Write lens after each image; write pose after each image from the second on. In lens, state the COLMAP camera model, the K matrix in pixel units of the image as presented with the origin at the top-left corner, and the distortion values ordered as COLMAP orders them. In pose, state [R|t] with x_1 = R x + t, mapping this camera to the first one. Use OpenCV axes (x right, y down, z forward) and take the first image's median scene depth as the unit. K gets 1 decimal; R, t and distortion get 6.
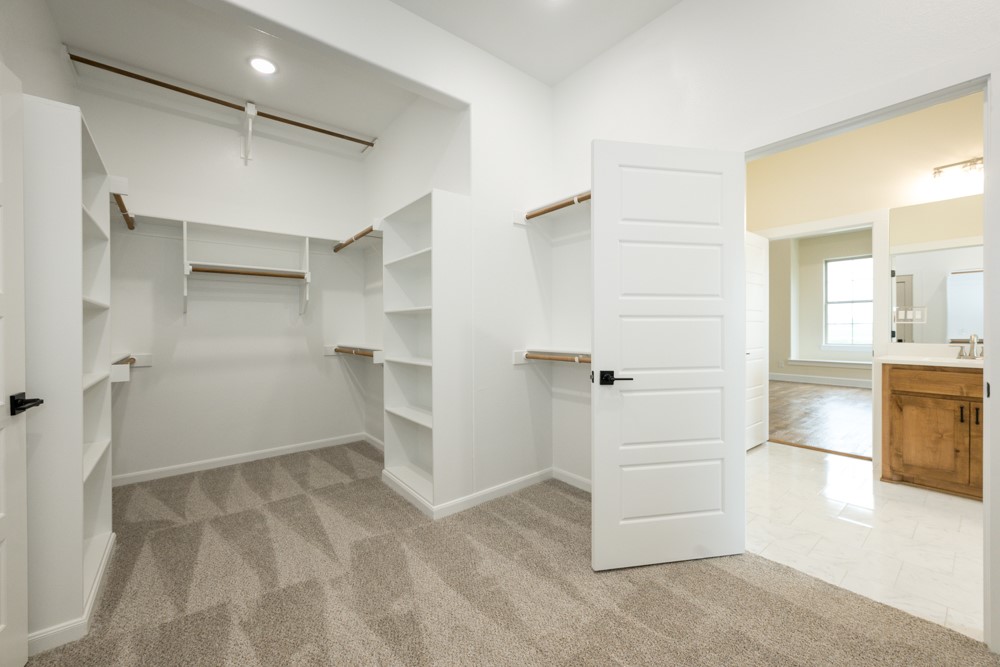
lens RADIAL K [[395.2, 0, 497.3], [0, 395.2, 335.4], [0, 0, 1]] dist [-0.000174, 0.000066]
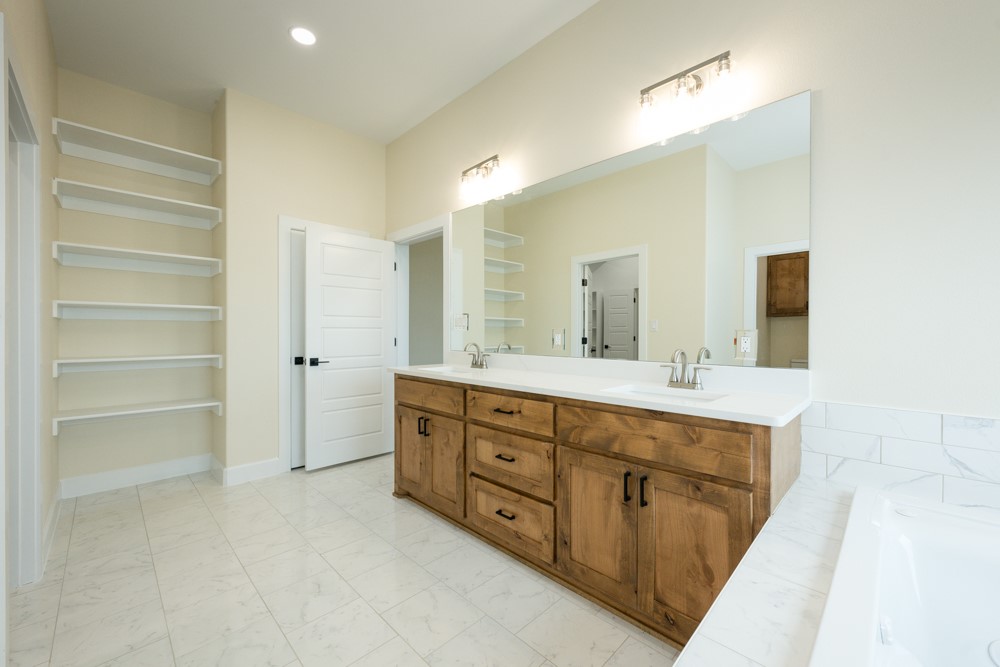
lens RADIAL K [[395.2, 0, 497.3], [0, 395.2, 335.4], [0, 0, 1]] dist [-0.000174, 0.000066]
pose [[0.993998, 0.002128, 0.109373, 1.133054], [-0.000327, 0.999864, -0.016485, -0.002412], [-0.109394, 0.016350, 0.993864, 0.021957]]
